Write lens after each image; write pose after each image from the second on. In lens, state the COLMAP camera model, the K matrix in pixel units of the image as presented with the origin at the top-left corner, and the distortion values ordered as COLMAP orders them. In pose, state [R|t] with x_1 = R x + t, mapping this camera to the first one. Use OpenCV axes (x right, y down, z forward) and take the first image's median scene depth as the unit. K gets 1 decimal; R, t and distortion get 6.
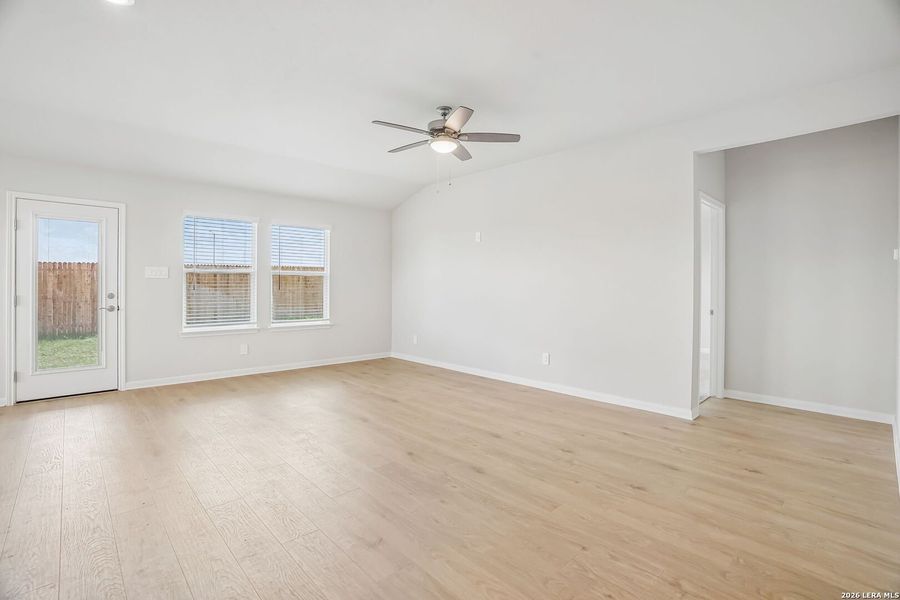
lens RADIAL K [[413.4, 0, 451.0], [0, 413.4, 284.0], [0, 0, 1]] dist [-0.029669, 0.005608]
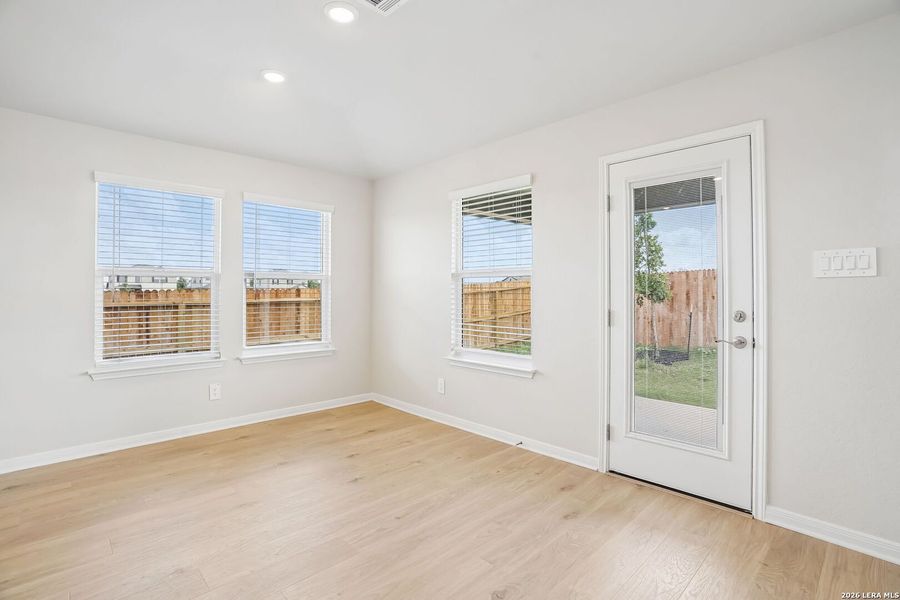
lens RADIAL K [[440.6, 0, 443.7], [0, 440.6, 293.5], [0, 0, 1]] dist [-0.021044, -0.001998]
pose [[0.022657, -0.002799, -0.999739, -0.319646], [0.004988, 0.999984, -0.002686, 0.000901], [0.999731, -0.004926, 0.022671, 0.631953]]
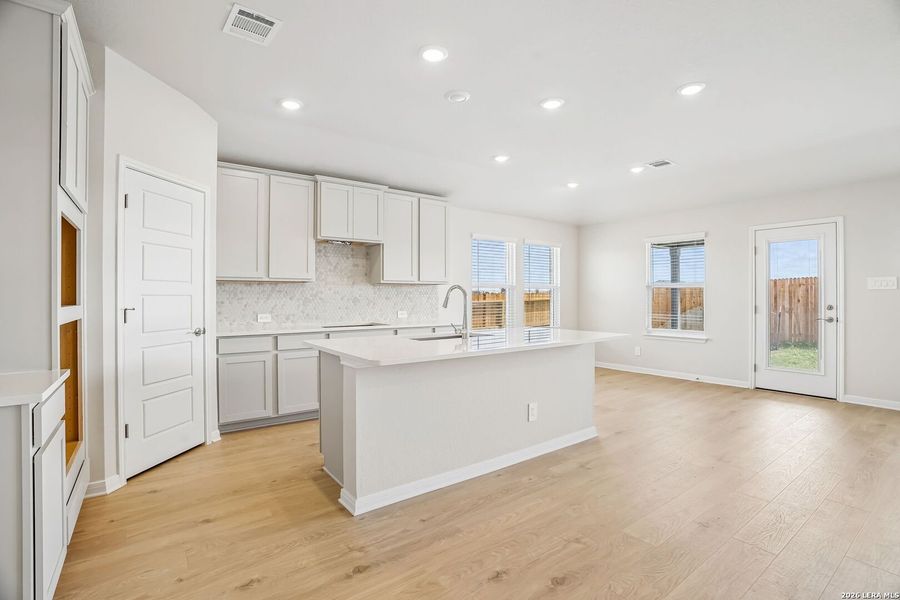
lens RADIAL K [[413.4, 0, 456.6], [0, 413.4, 299.1], [0, 0, 1]] dist [-0.029669, 0.005608]
pose [[-0.093449, 0.002366, -0.995621, 0.287208], [0.004404, 0.999988, 0.001963, 0.001283], [0.995614, -0.004201, -0.093459, 0.142391]]
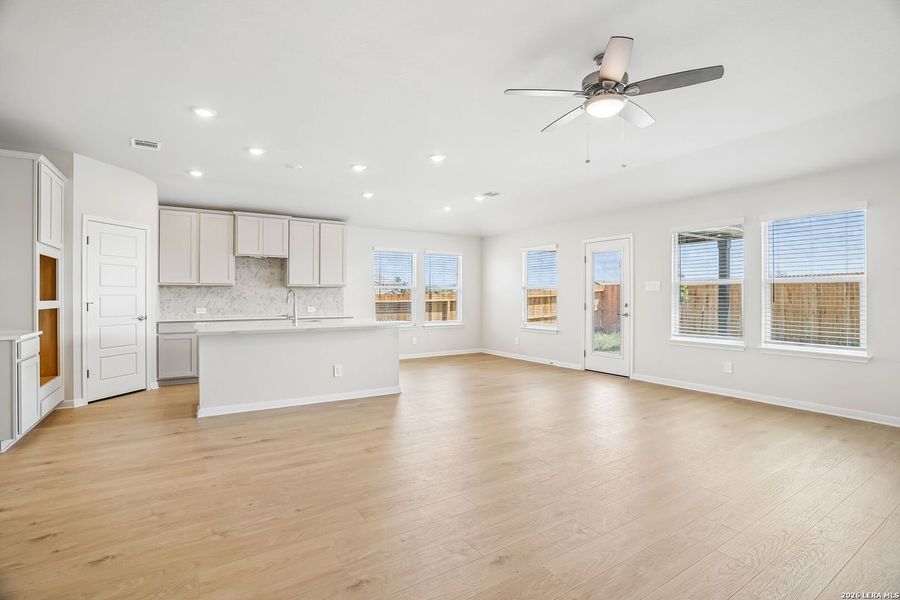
lens RADIAL K [[413.4, 0, 450.5], [0, 413.4, 298.8], [0, 0, 1]] dist [-0.029669, 0.005608]
pose [[-0.170171, 0.001271, -0.985414, 0.583881], [0.002797, 0.999996, 0.000806, 0.006205], [0.985411, -0.002619, -0.170174, 0.666289]]
